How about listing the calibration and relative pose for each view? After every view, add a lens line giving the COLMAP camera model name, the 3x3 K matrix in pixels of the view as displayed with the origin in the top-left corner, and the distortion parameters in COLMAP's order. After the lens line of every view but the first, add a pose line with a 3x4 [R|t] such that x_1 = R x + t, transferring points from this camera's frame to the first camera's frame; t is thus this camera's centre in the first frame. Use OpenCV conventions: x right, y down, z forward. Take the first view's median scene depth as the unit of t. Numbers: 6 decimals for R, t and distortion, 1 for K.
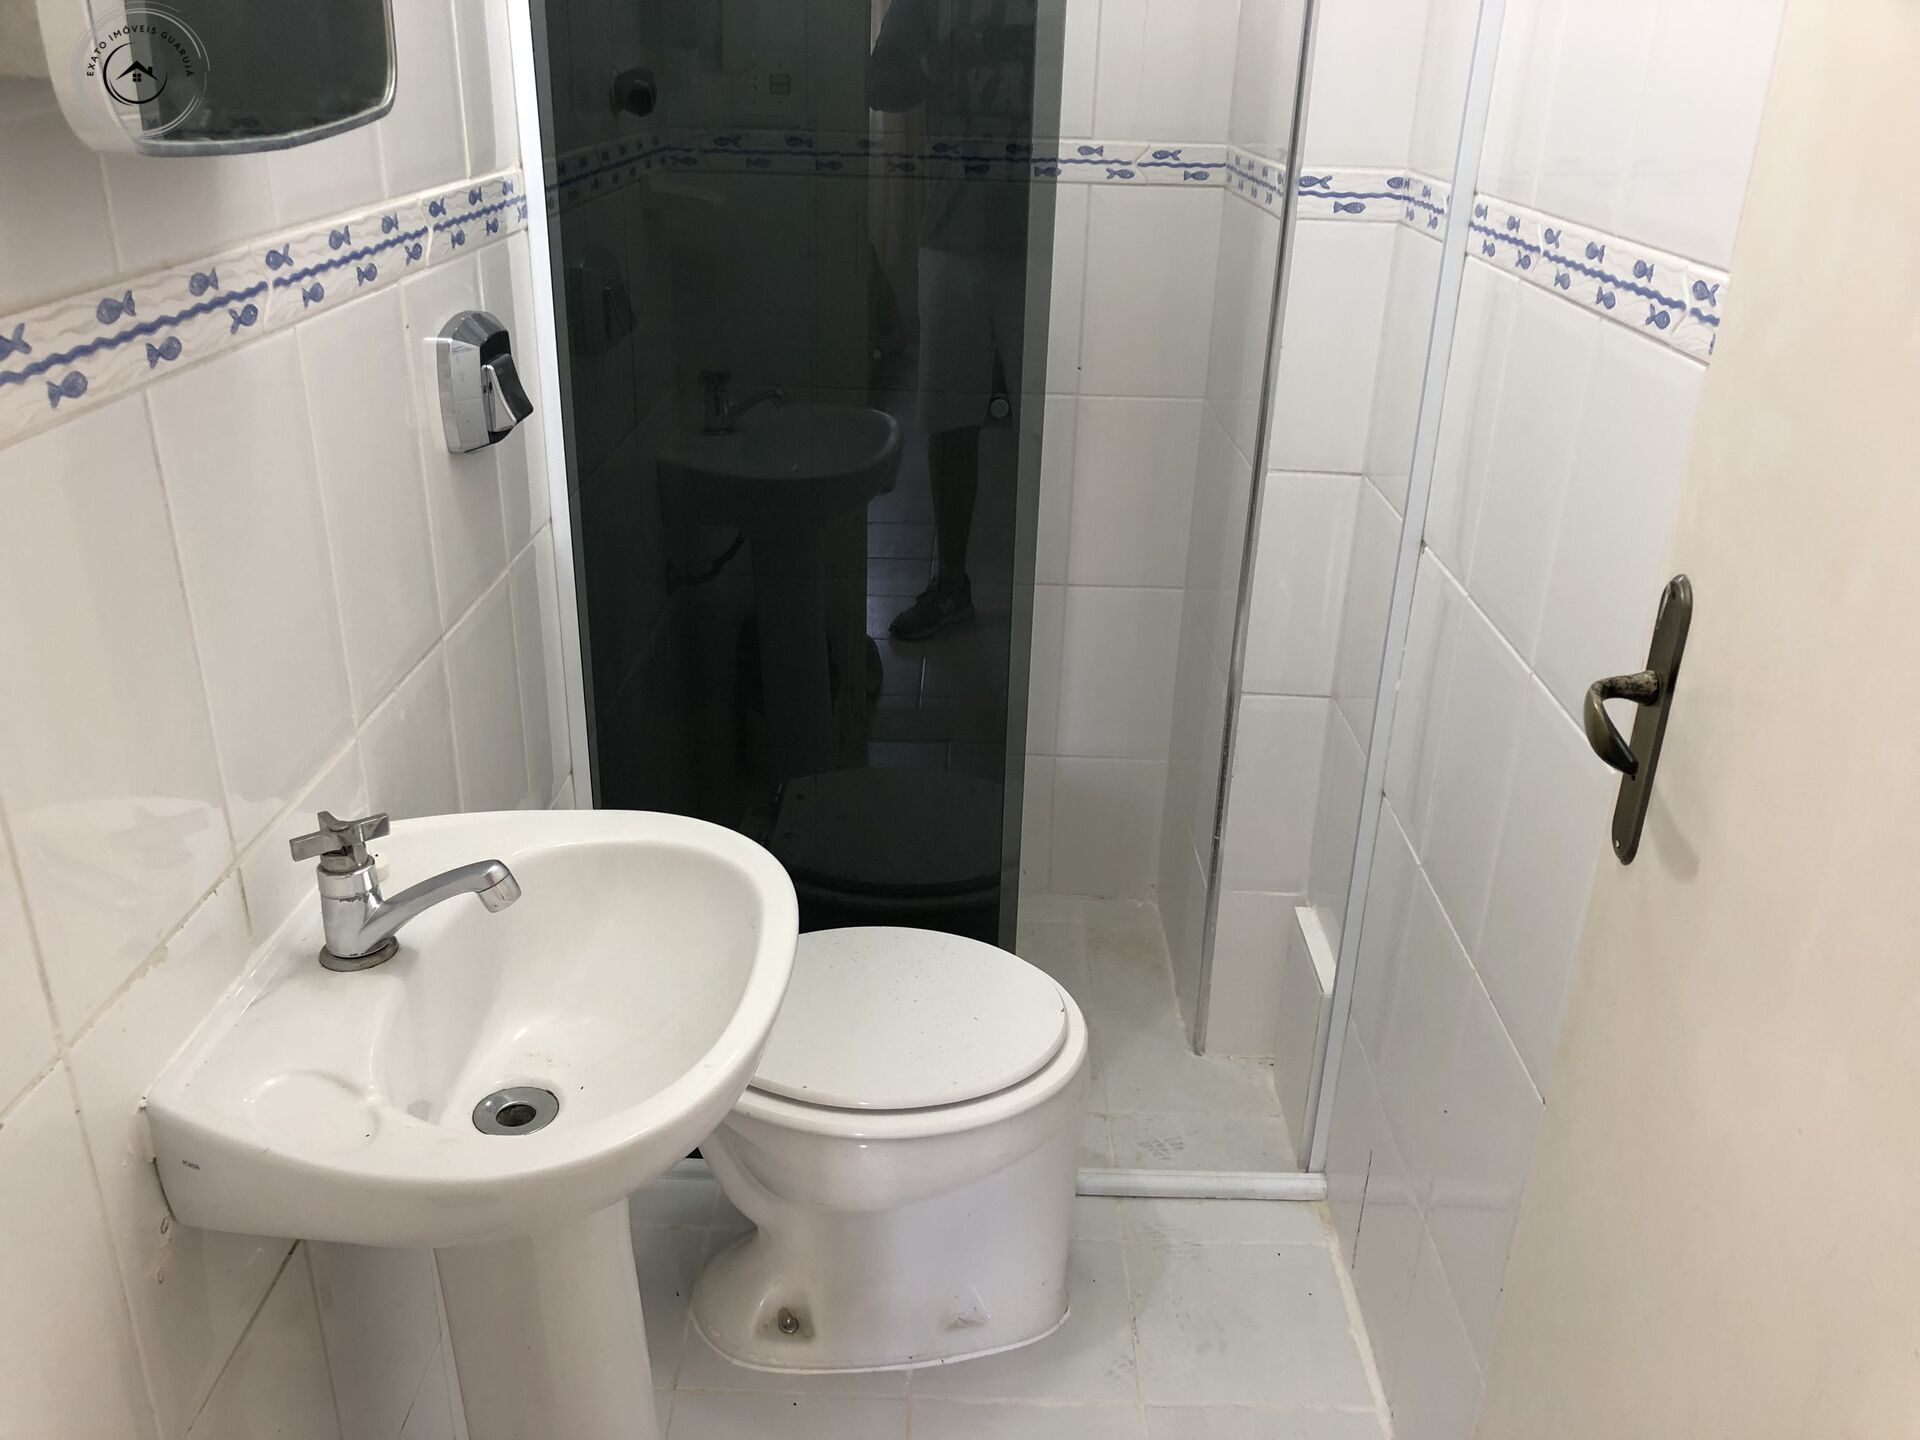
lens RADIAL K [[1576.0, 0, 947.2], [0, 1576.0, 714.2], [0, 0, 1]] dist [0.036770, -0.037213]
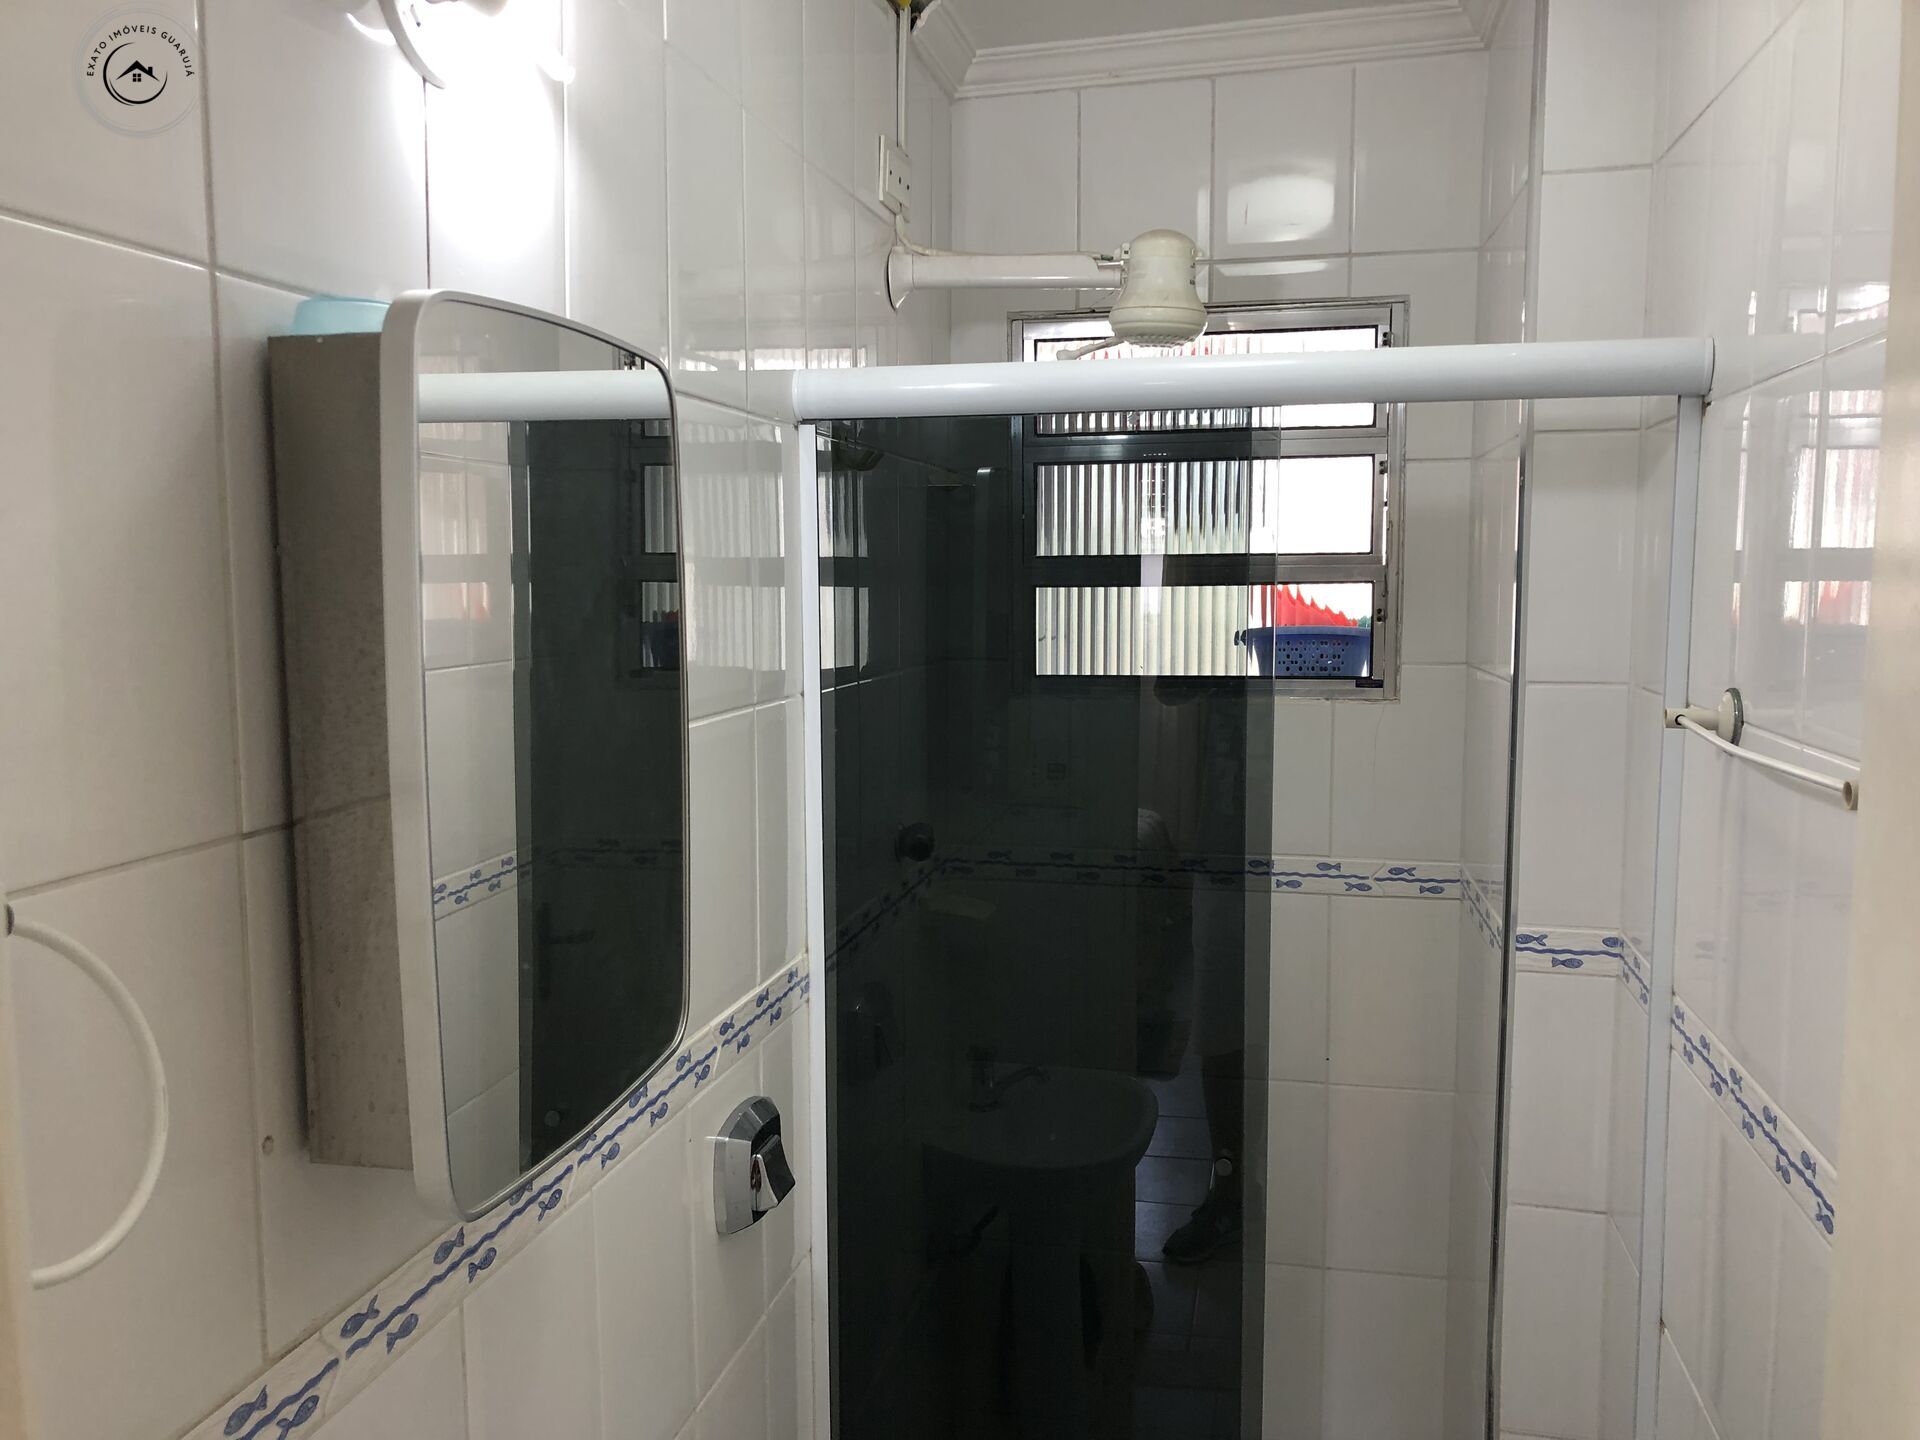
lens RADIAL K [[1576.0, 0, 966.4], [0, 1576.0, 727.6], [0, 0, 1]] dist [0.036770, -0.037213]
pose [[0.983555, -0.007524, -0.180451, 0.051360], [-0.048381, 0.951640, -0.303382, -0.128956], [0.174007, 0.307123, 0.935627, -0.107815]]
